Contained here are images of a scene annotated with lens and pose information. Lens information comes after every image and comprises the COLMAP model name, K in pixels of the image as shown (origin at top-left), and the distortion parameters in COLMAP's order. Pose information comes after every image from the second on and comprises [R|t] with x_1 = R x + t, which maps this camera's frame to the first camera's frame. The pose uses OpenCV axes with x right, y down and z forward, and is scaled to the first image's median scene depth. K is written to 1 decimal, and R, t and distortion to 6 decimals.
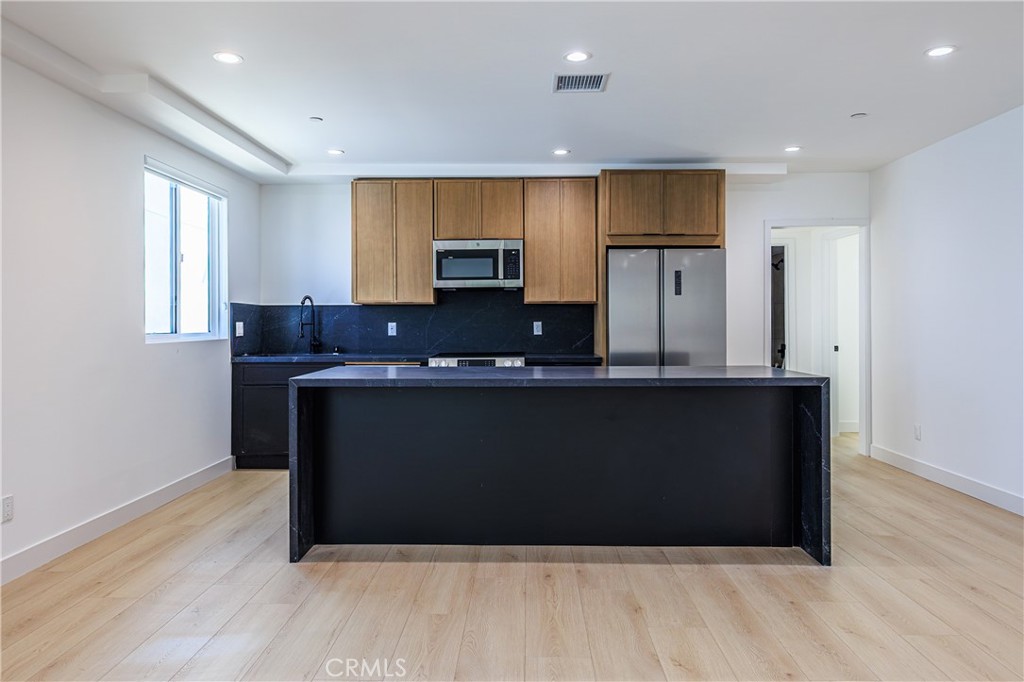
lens RADIAL K [[682.6, 0, 510.9], [0, 682.6, 321.6], [0, 0, 1]] dist [0.005501, 0.002228]
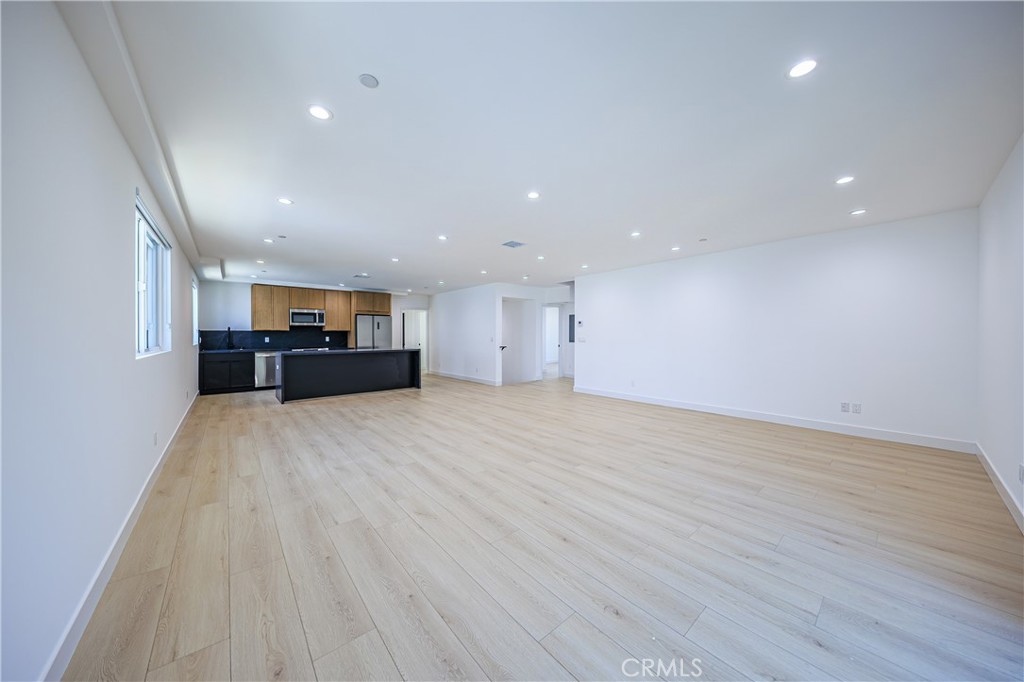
lens RADIAL K [[334.5, 0, 512.9], [0, 334.5, 337.1], [0, 0, 1]] dist [-0.001681, -0.000548]
pose [[0.744930, -0.002491, 0.667138, -0.356163], [-0.001128, 0.999987, 0.004994, -0.007637], [-0.667142, -0.004473, 0.744917, -0.678084]]
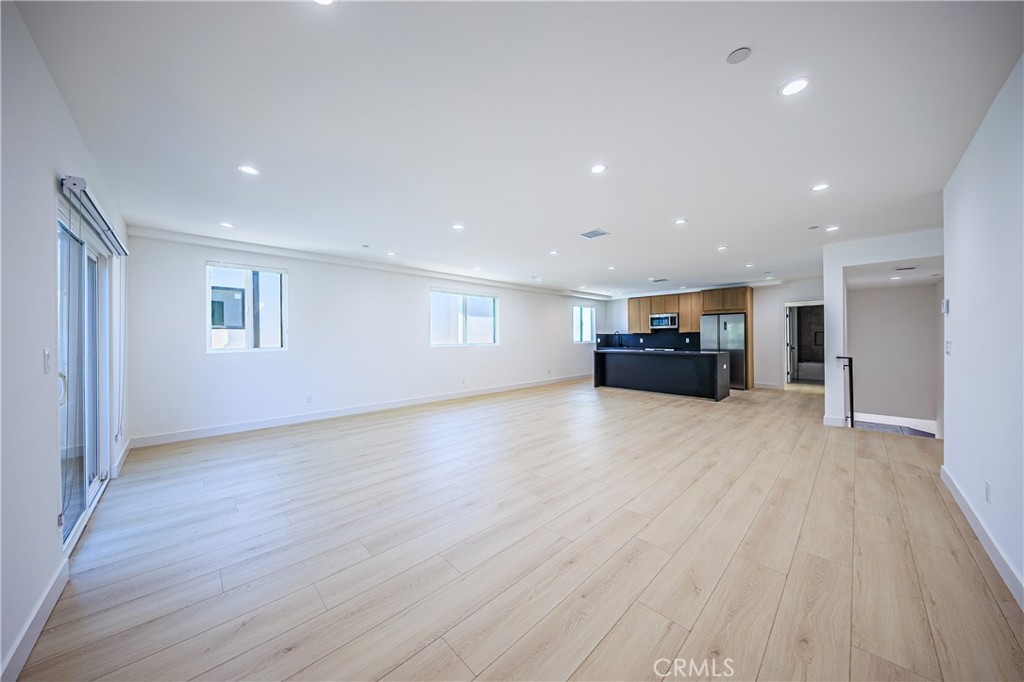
lens RADIAL K [[334.5, 0, 508.1], [0, 334.5, 334.1], [0, 0, 1]] dist [-0.001681, -0.000548]
pose [[0.707815, -0.009938, -0.706328, 0.575581], [0.005175, 0.999947, -0.008883, -0.010280], [0.706378, 0.002632, 0.707829, -0.703964]]
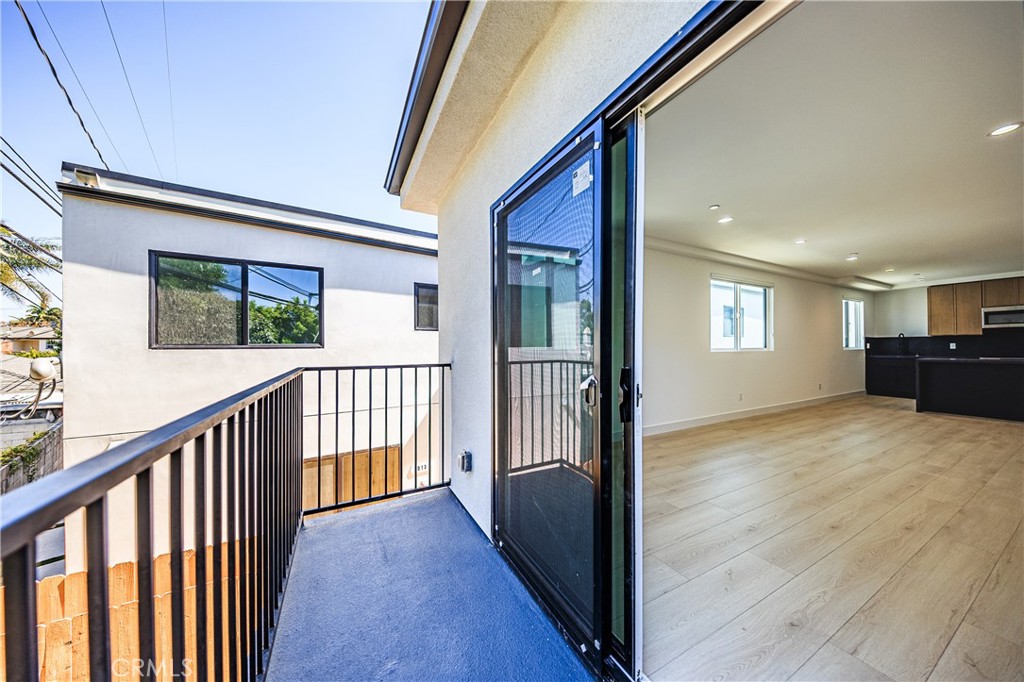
lens RADIAL K [[334.5, 0, 517.2], [0, 334.5, 344.0], [0, 0, 1]] dist [-0.001681, -0.000548]
pose [[0.493725, -0.001955, -0.869616, 0.092050], [0.001782, 0.999998, -0.001236, 0.002820], [0.869616, -0.000939, 0.493727, -0.959611]]
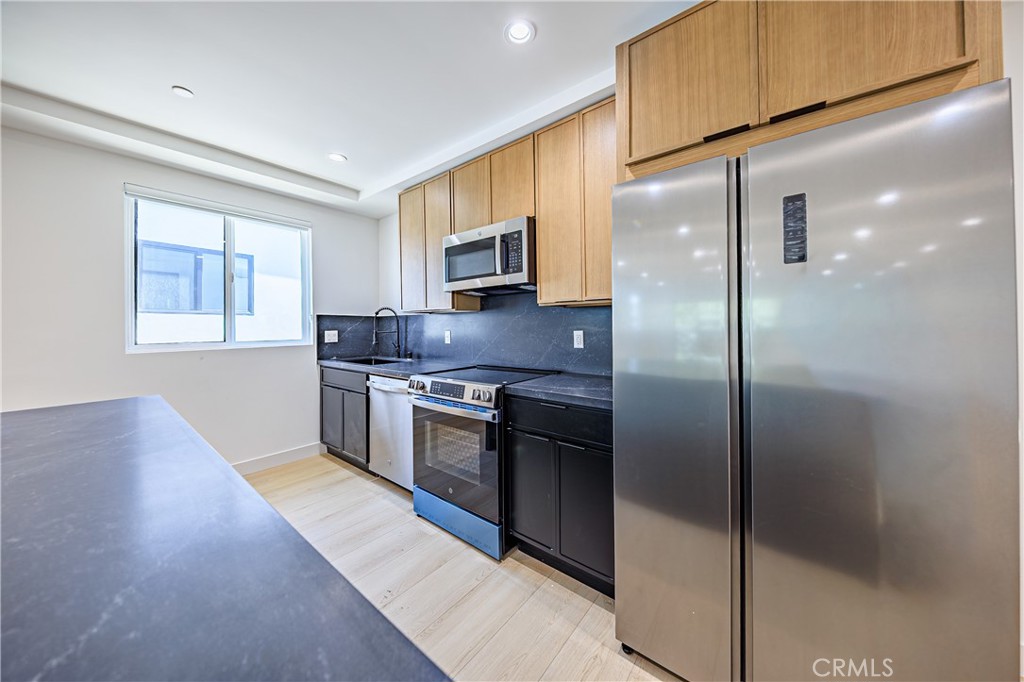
lens RADIAL K [[334.5, 0, 516.5], [0, 334.5, 324.6], [0, 0, 1]] dist [-0.001681, -0.000548]
pose [[0.796837, -0.006912, -0.604155, 0.218928], [0.007418, 0.999971, -0.001656, -0.006636], [0.604149, -0.003162, 0.796865, 0.720947]]
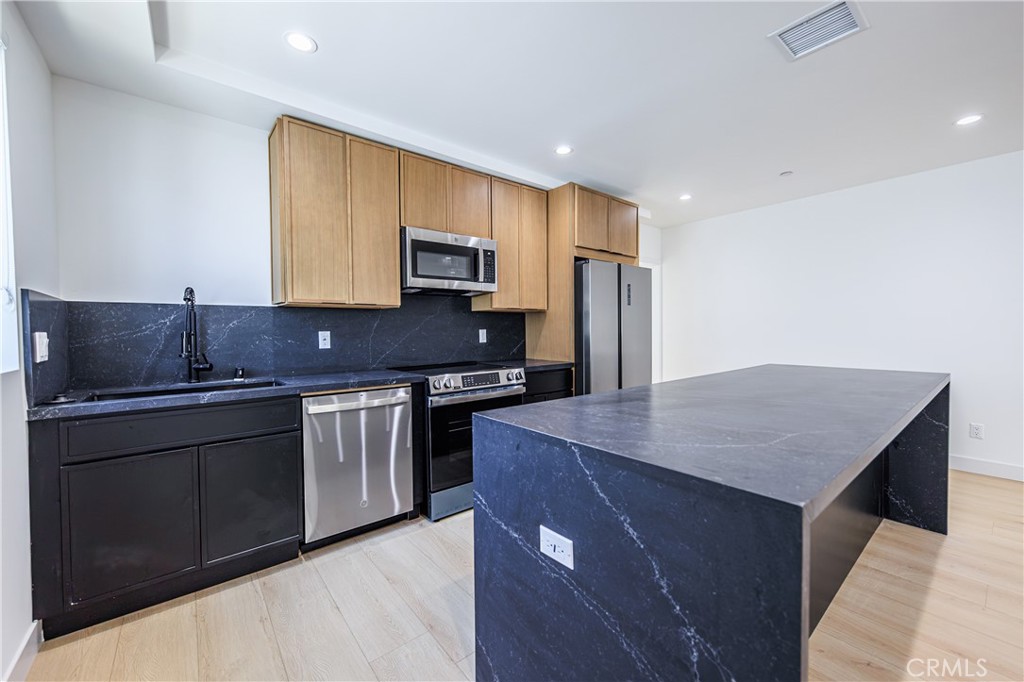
lens RADIAL K [[400.6, 0, 510.9], [0, 400.6, 340.2], [0, 0, 1]] dist [-0.001729, 0.000404]
pose [[0.763991, -0.021748, 0.644860, -0.323775], [0.006478, 0.999640, 0.026039, 0.000948], [-0.645194, -0.015716, 0.763857, 0.571862]]
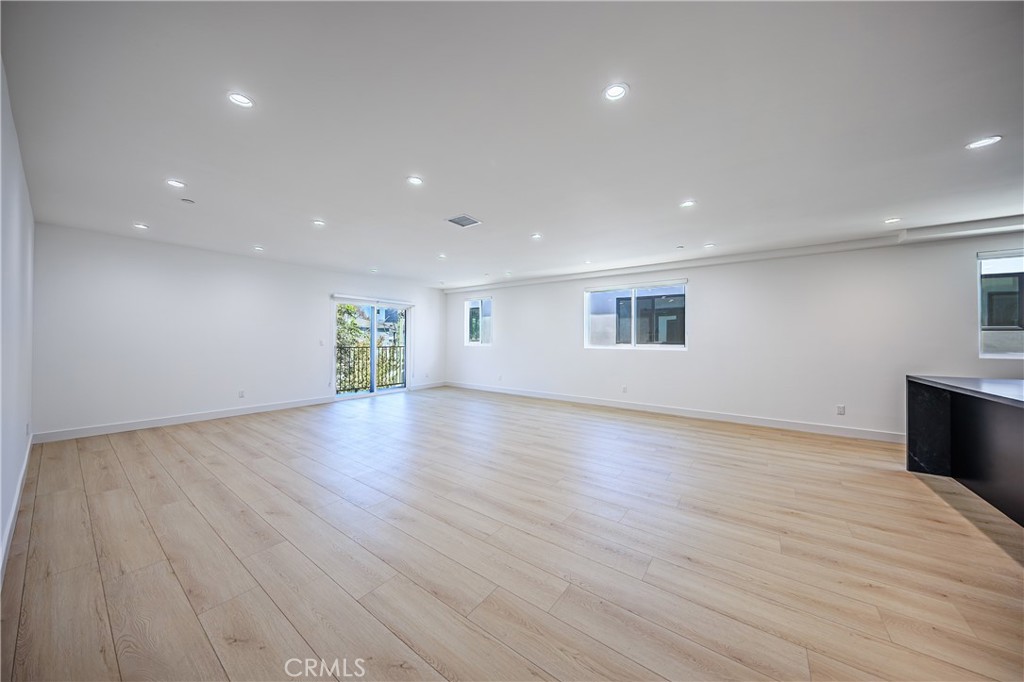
lens RADIAL K [[334.5, 0, 514.8], [0, 334.5, 340.0], [0, 0, 1]] dist [-0.001681, -0.000548]
pose [[-0.567886, 0.001005, -0.823106, 0.661340], [-0.004310, 0.999982, 0.004195, -0.010032], [0.823096, 0.005930, -0.567872, 0.371663]]
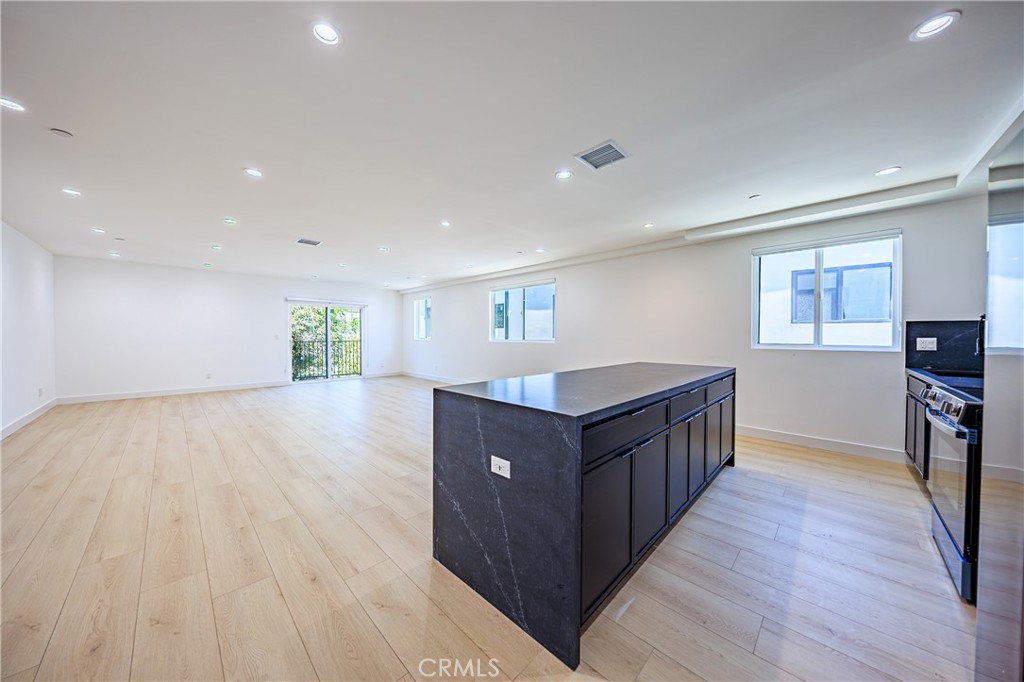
lens RADIAL K [[334.5, 0, 510.7], [0, 334.5, 341.3], [0, 0, 1]] dist [-0.001681, -0.000548]
pose [[-0.683618, 0.013372, -0.729718, 0.460424], [-0.000919, 0.999816, 0.019183, -0.003253], [0.729840, 0.013784, -0.683479, 0.868754]]
